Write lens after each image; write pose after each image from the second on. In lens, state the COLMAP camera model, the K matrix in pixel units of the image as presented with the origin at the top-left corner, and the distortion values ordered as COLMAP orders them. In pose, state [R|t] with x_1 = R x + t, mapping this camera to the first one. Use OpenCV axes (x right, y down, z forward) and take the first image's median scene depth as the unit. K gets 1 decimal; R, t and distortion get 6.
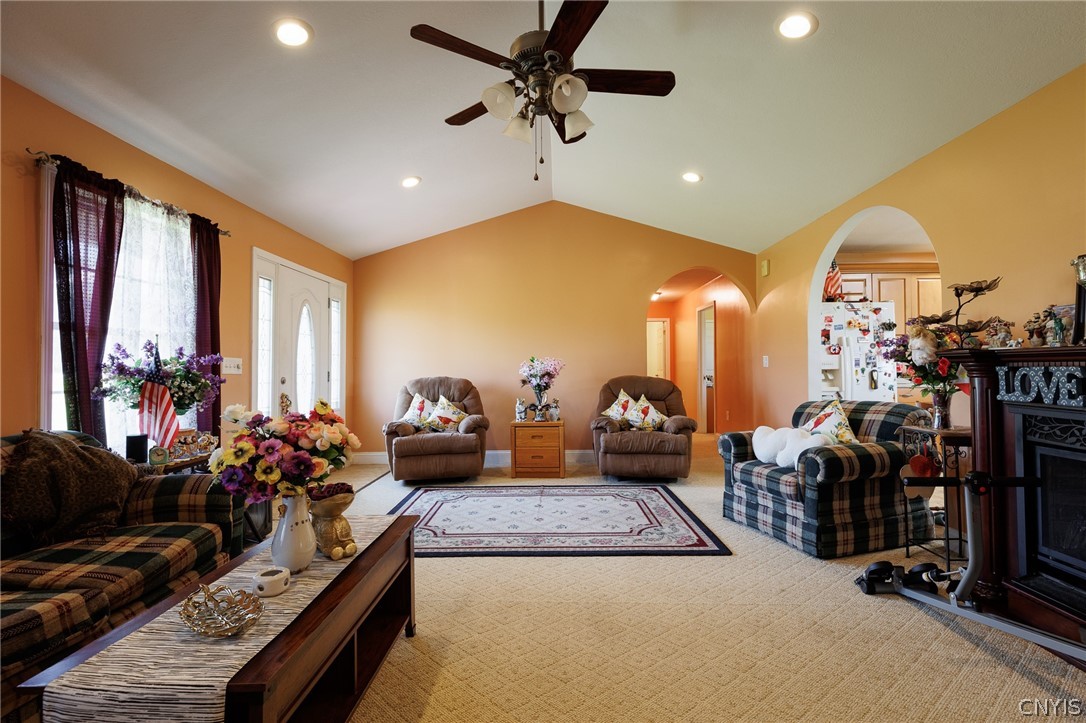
lens RADIAL K [[487.3, 0, 549.0], [0, 487.3, 360.3], [0, 0, 1]] dist [0.009449, -0.000203]
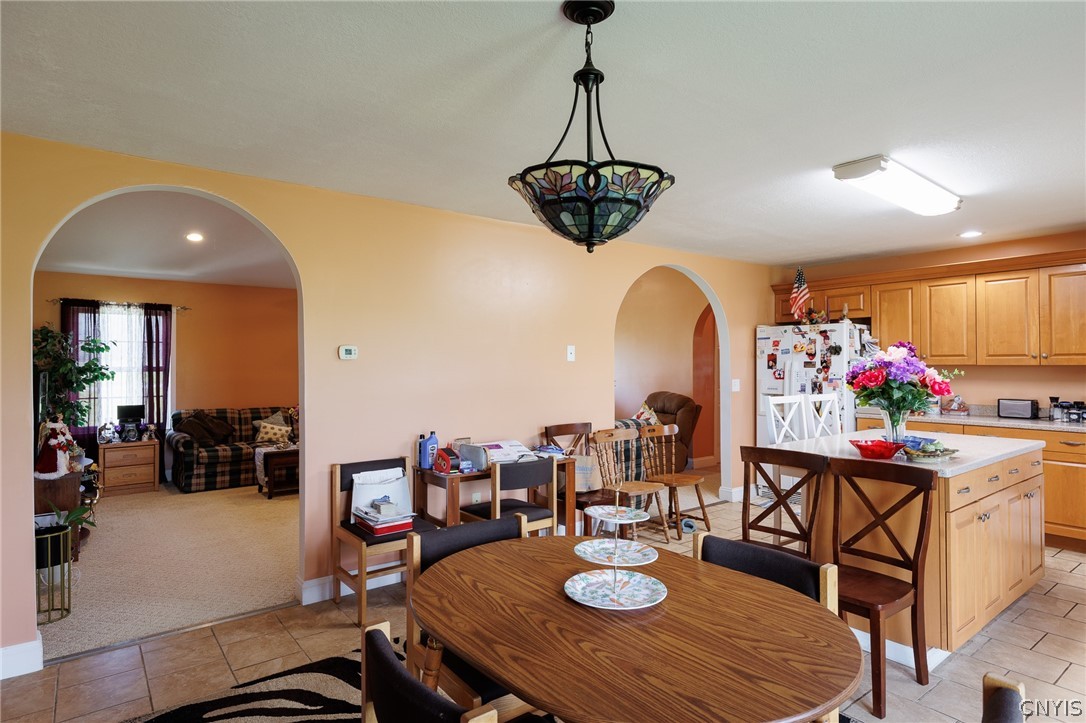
lens RADIAL K [[592.5, 0, 551.9], [0, 592.5, 360.9], [0, 0, 1]] dist [0.003694, 0.000741]
pose [[0.627926, -0.000429, -0.778273, 1.901868], [0.012475, 0.999877, 0.009514, -0.102331], [0.778173, -0.015683, 0.627854, -0.171283]]
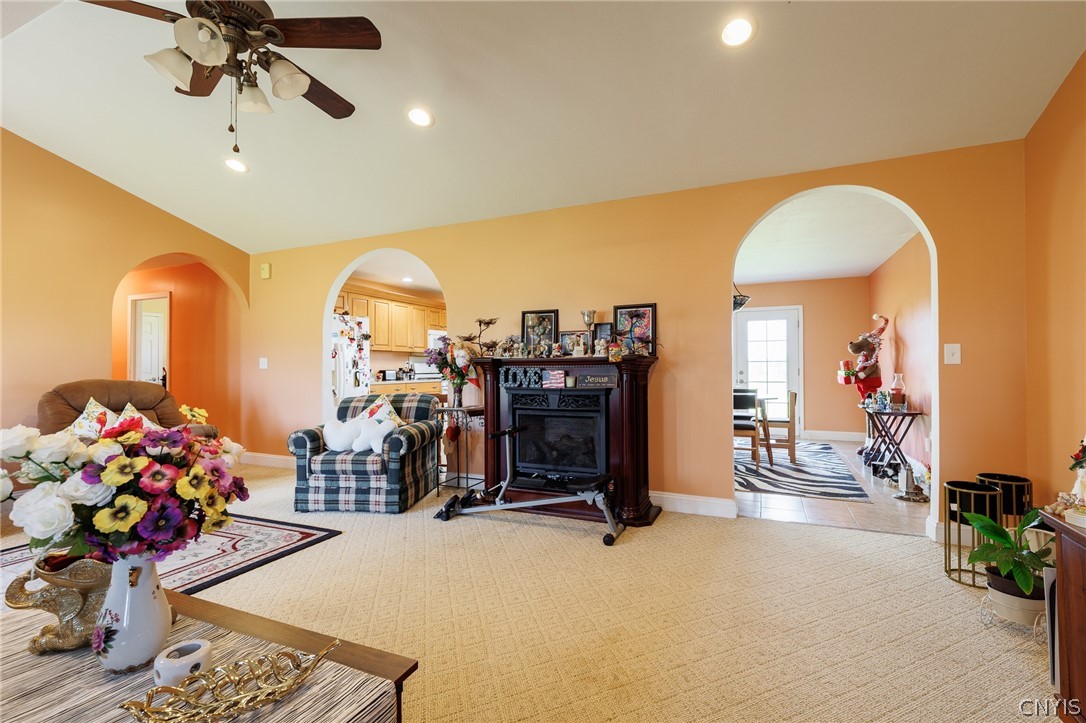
lens RADIAL K [[487.3, 0, 549.0], [0, 487.3, 360.3], [0, 0, 1]] dist [0.009449, -0.000203]
pose [[0.391106, 0.017813, 0.920173, -0.445841], [-0.012926, 0.999820, -0.013862, 0.004830], [-0.920255, -0.006473, 0.391266, 0.101359]]
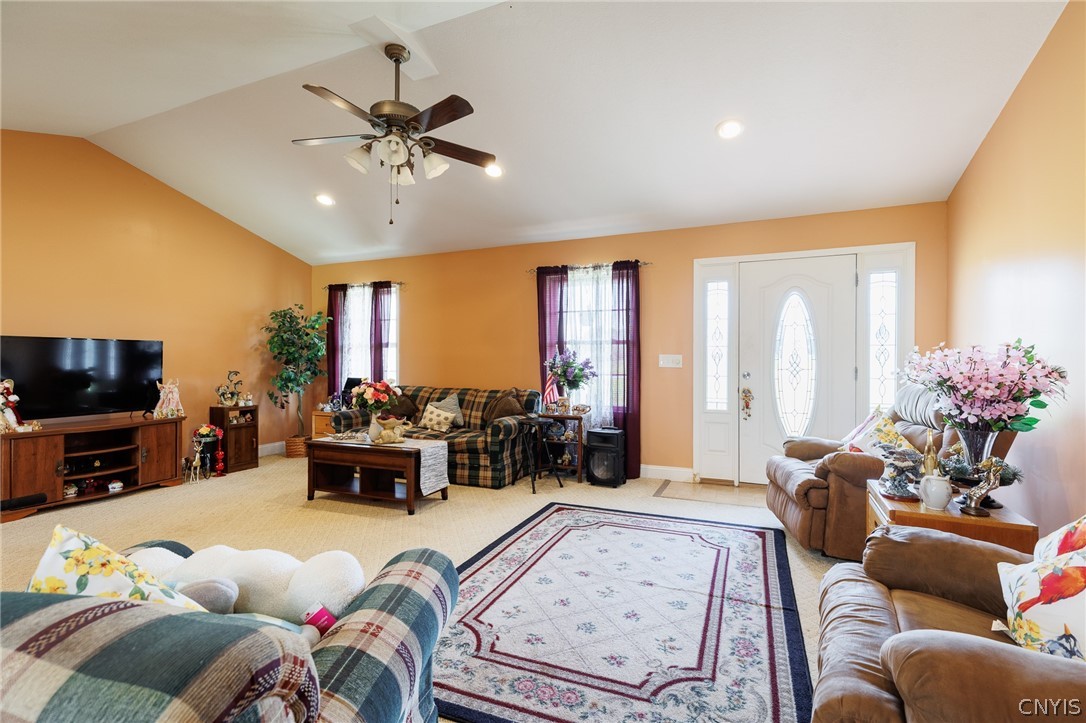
lens RADIAL K [[487.3, 0, 549.0], [0, 487.3, 360.3], [0, 0, 1]] dist [0.009449, -0.000203]
pose [[-0.374267, 0.004863, -0.927308, 0.756795], [0.018204, 0.999832, -0.002104, 0.006859], [0.927142, -0.017668, -0.374293, 1.374995]]
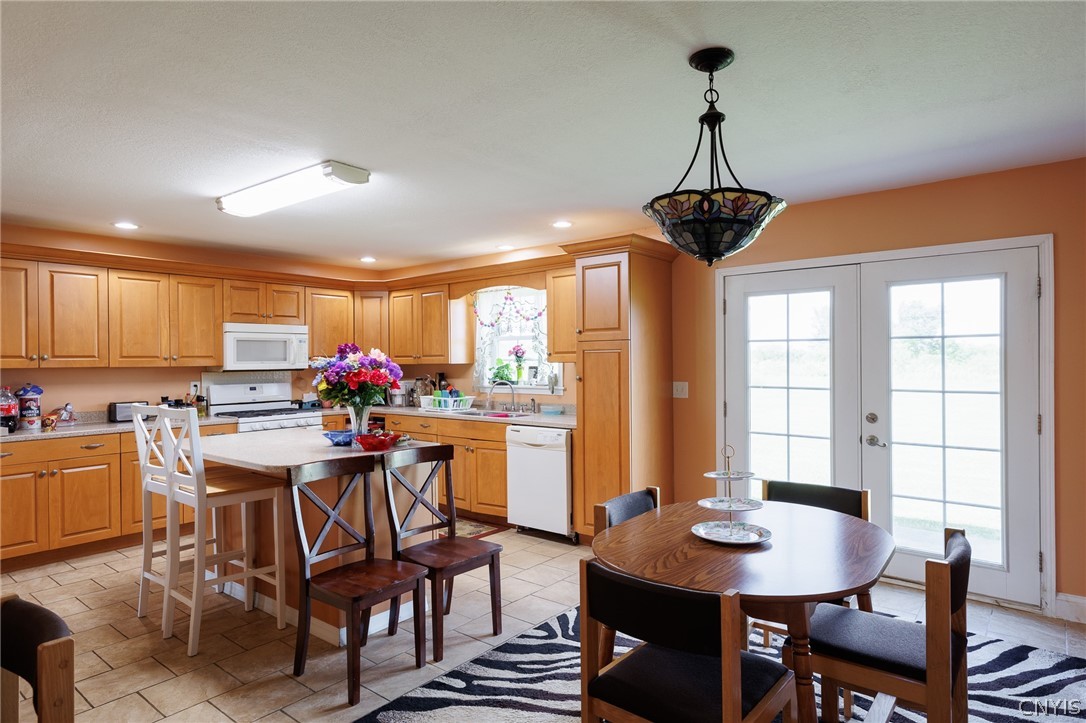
lens RADIAL K [[616.0, 0, 551.7], [0, 616.0, 361.8], [0, 0, 1]] dist [0.004582, 0.001111]
pose [[0.614351, -0.001431, 0.789031, 0.863969], [-0.008201, 0.999933, 0.008199, -0.096830], [-0.788990, -0.011507, 0.614298, -0.076810]]
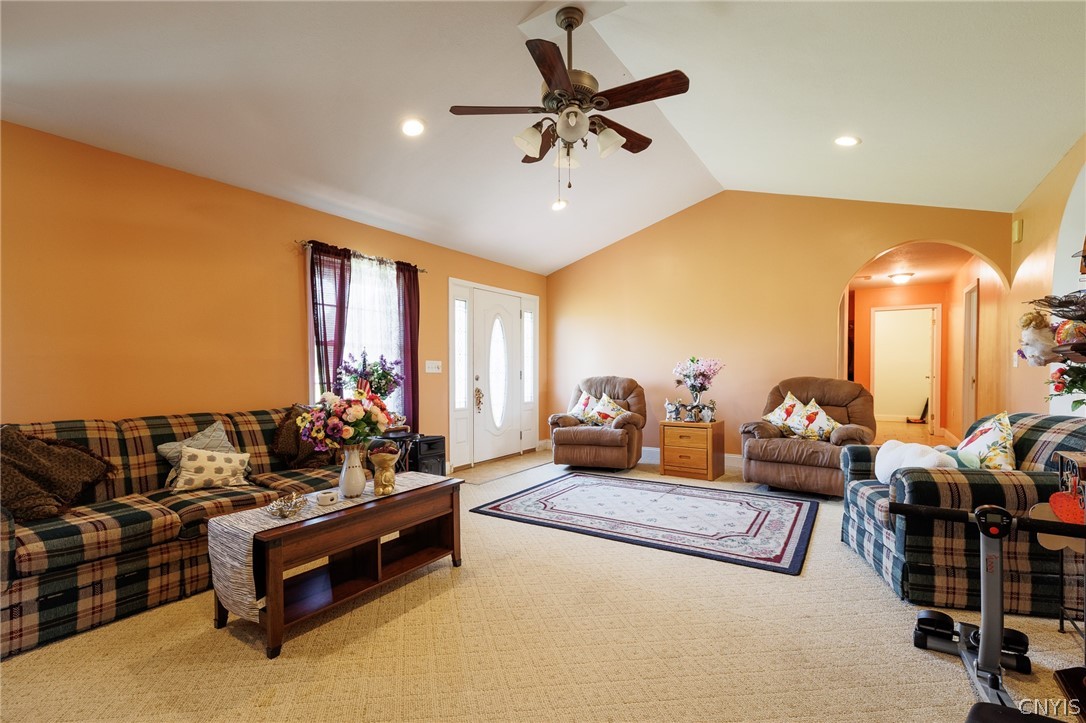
lens RADIAL K [[491.6, 0, 549.7], [0, 491.6, 379.5], [0, 0, 1]] dist [0.008085, -0.000141]
pose [[0.850599, 0.013238, -0.525648, 0.415140], [0.008329, 0.999218, 0.038642, -0.004046], [0.525749, -0.037247, 0.849824, -0.004809]]
